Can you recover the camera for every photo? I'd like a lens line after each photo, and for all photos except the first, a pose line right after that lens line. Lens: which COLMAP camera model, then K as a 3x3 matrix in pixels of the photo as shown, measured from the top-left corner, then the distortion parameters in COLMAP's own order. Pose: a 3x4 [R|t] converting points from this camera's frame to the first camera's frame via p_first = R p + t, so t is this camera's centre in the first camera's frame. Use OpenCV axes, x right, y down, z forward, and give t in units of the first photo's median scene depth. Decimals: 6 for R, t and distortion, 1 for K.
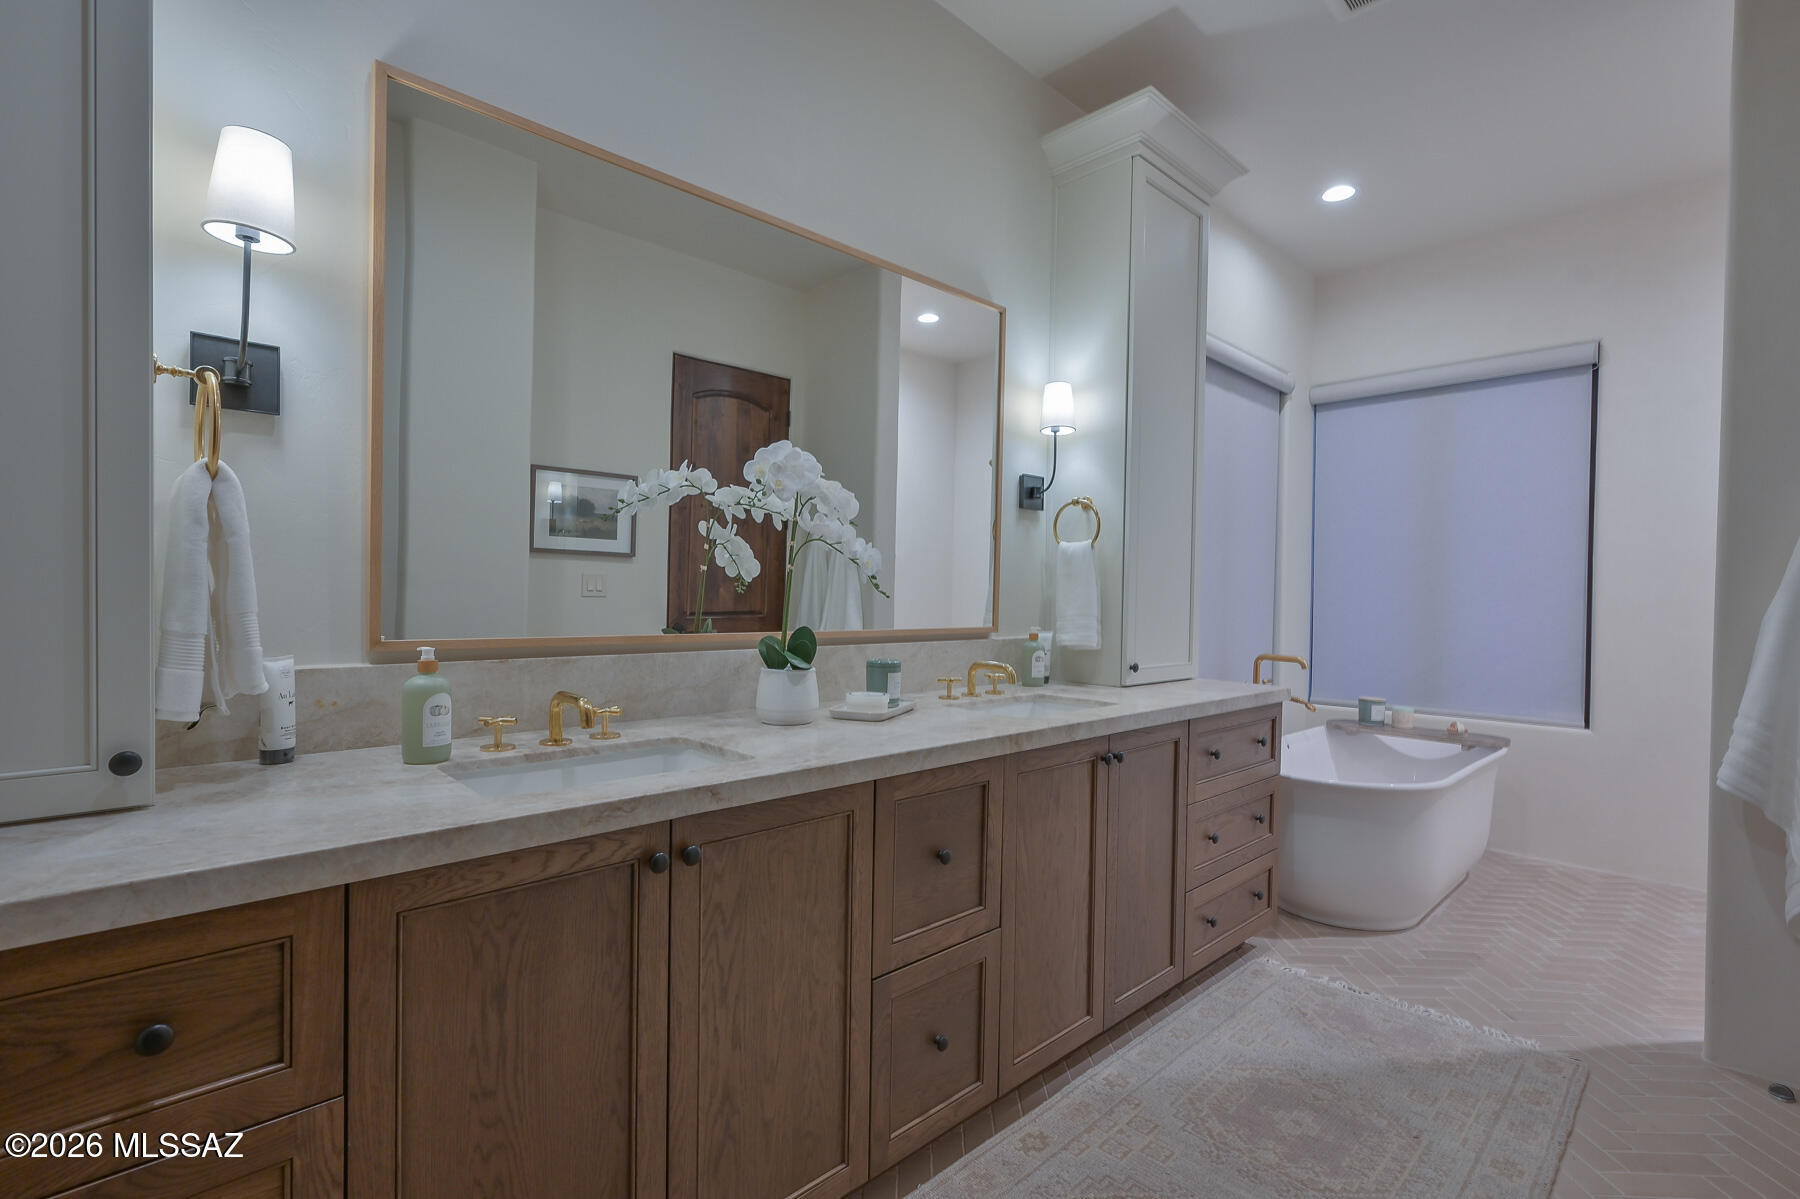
lens RADIAL K [[822.2, 0, 899.1], [0, 822.2, 607.2], [0, 0, 1]] dist [0.000154, -0.000118]
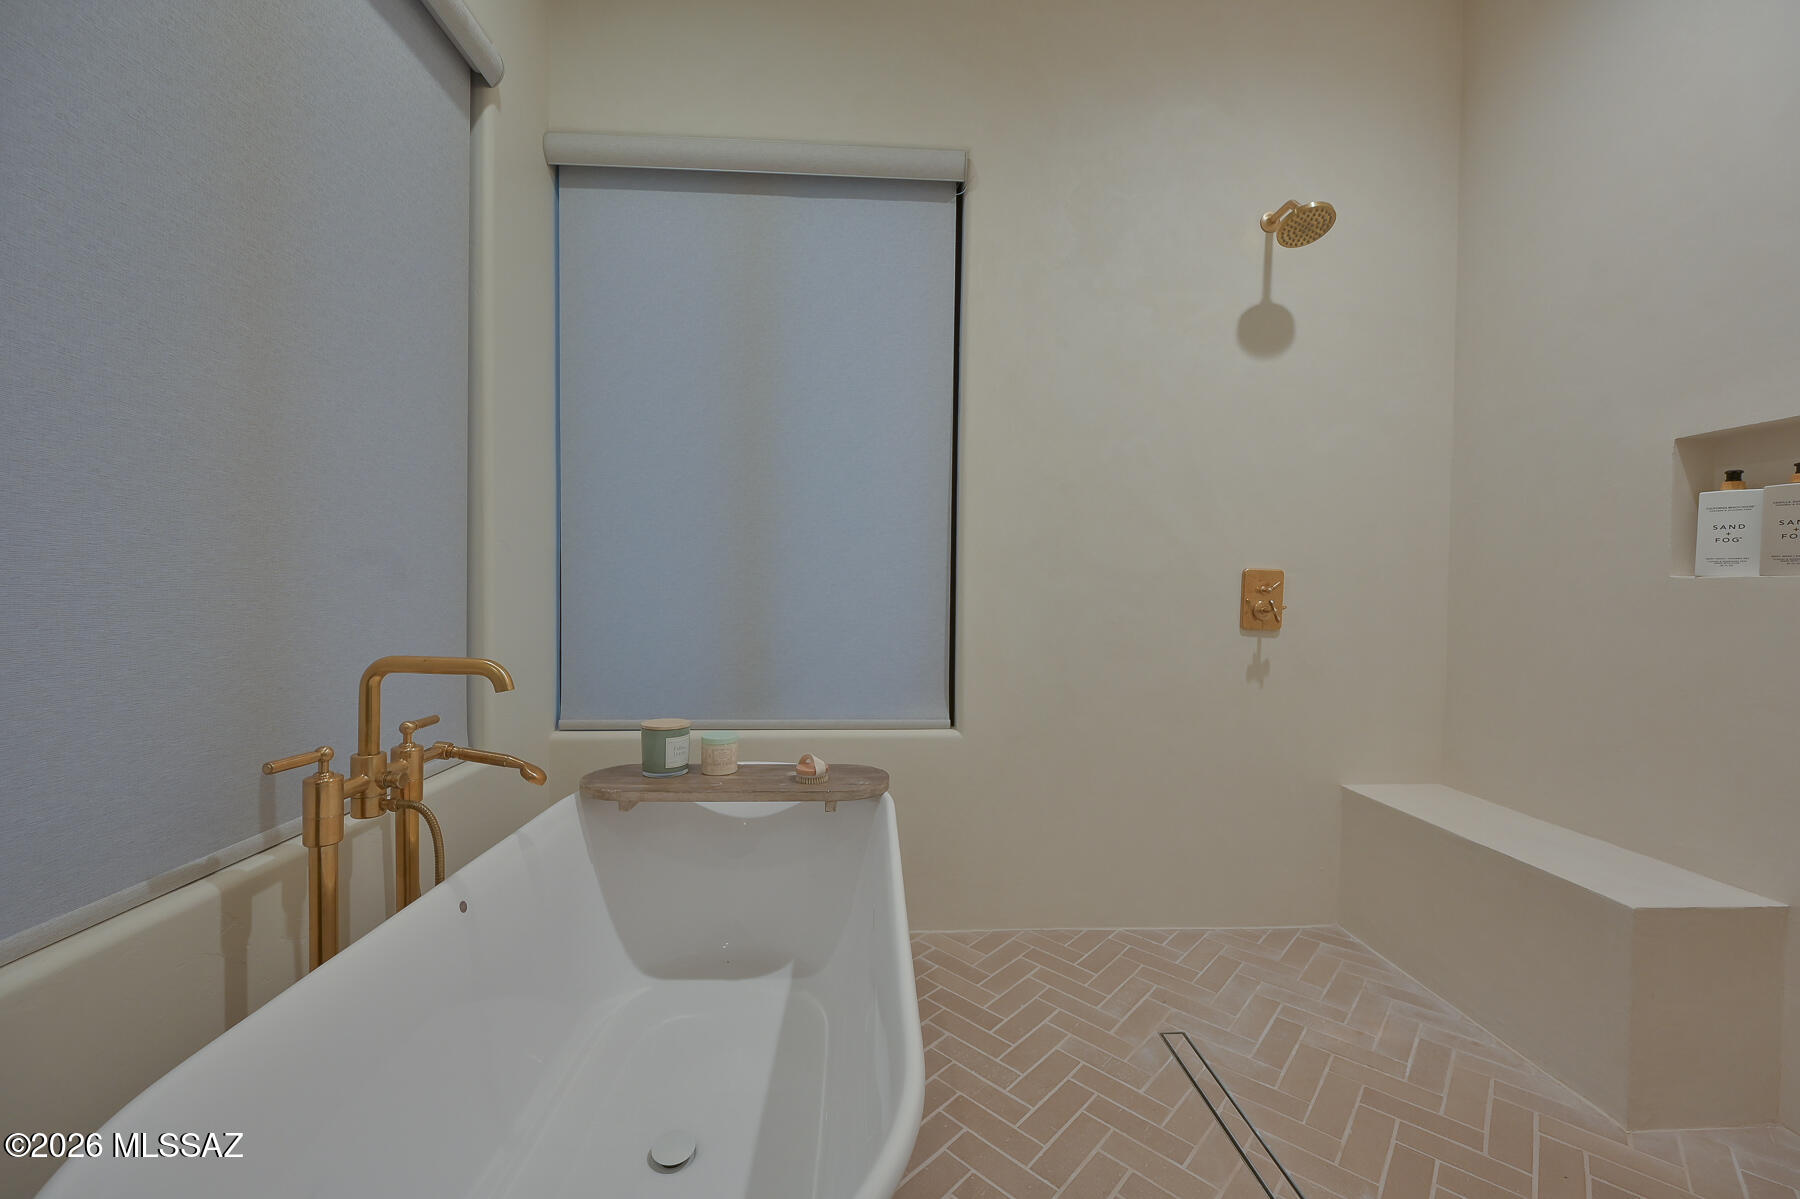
lens RADIAL K [[704.2, 0, 898.1], [0, 704.2, 599.4], [0, 0, 1]] dist [-0.000609, -0.000339]
pose [[0.648847, -0.021584, 0.760613, 0.344956], [0.008333, 0.999739, 0.021262, 0.027142], [-0.760873, -0.007458, 0.648858, 0.619746]]
